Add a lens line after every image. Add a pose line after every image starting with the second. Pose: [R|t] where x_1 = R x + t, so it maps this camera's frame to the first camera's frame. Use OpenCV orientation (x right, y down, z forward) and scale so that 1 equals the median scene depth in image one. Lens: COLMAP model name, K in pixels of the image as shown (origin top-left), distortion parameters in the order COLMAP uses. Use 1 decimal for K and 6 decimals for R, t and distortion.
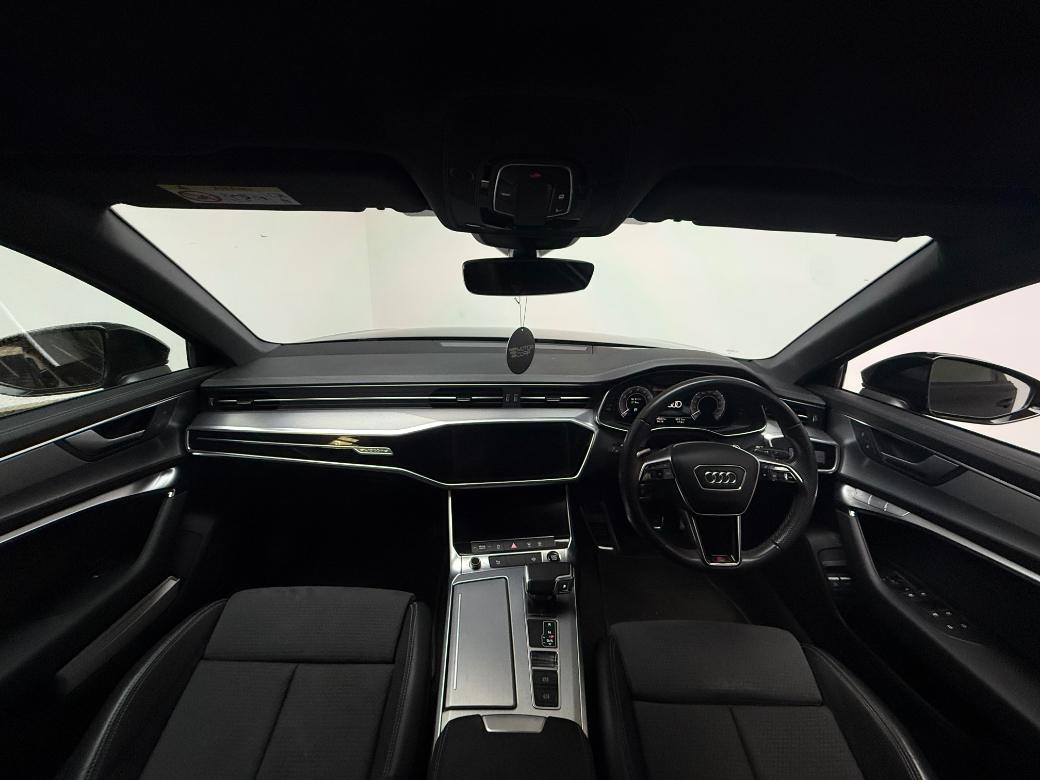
lens RADIAL K [[416.6, 0, 520.0], [0, 416.6, 390.0], [0, 0, 1]] dist [0.000812, 0.000054]
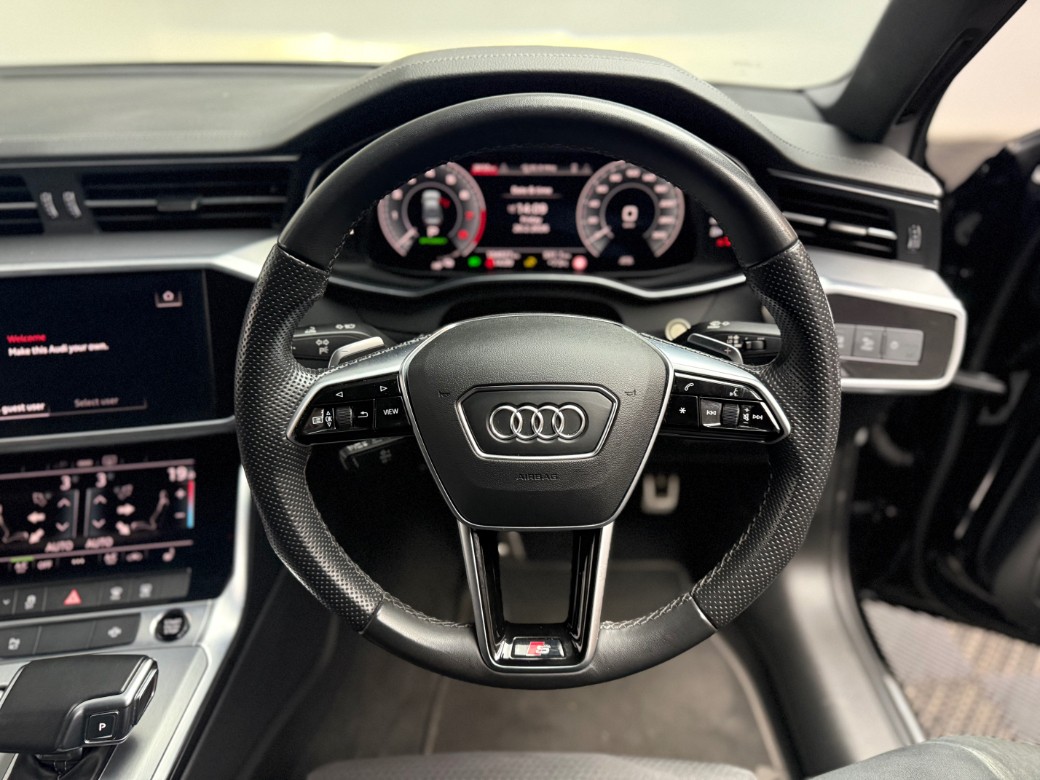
lens RADIAL K [[760.9, 0, 516.6], [0, 760.9, 406.0], [0, 0, 1]] dist [-0.006578, -0.005164]
pose [[0.999583, -0.025944, -0.012659, 0.395279], [0.028088, 0.975305, 0.219070, 0.058946], [0.006663, -0.219334, 0.975627, 0.355925]]
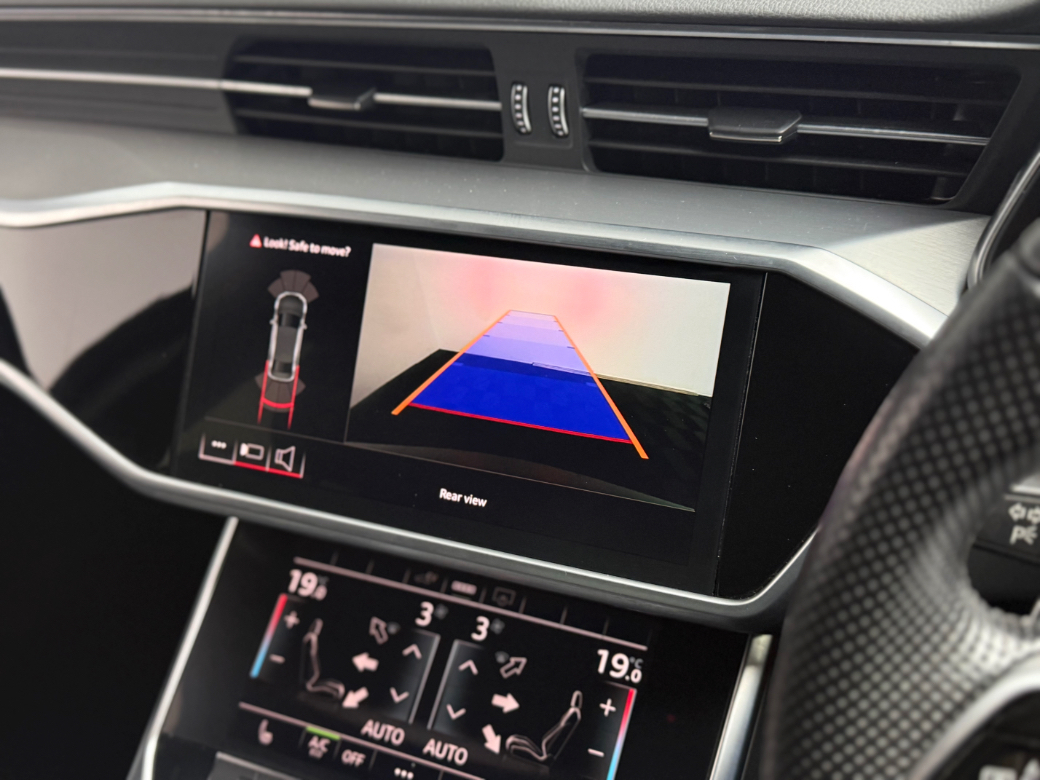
lens RADIAL K [[1134.4, 0, 520.0], [0, 1134.4, 390.0], [0, 0, 1]] dist [0.099183, -0.001221]
pose [[0.828444, 0.182669, -0.529446, 0.283357], [-0.104101, 0.979066, 0.174907, 0.056846], [0.550313, -0.089785, 0.830117, 0.594007]]
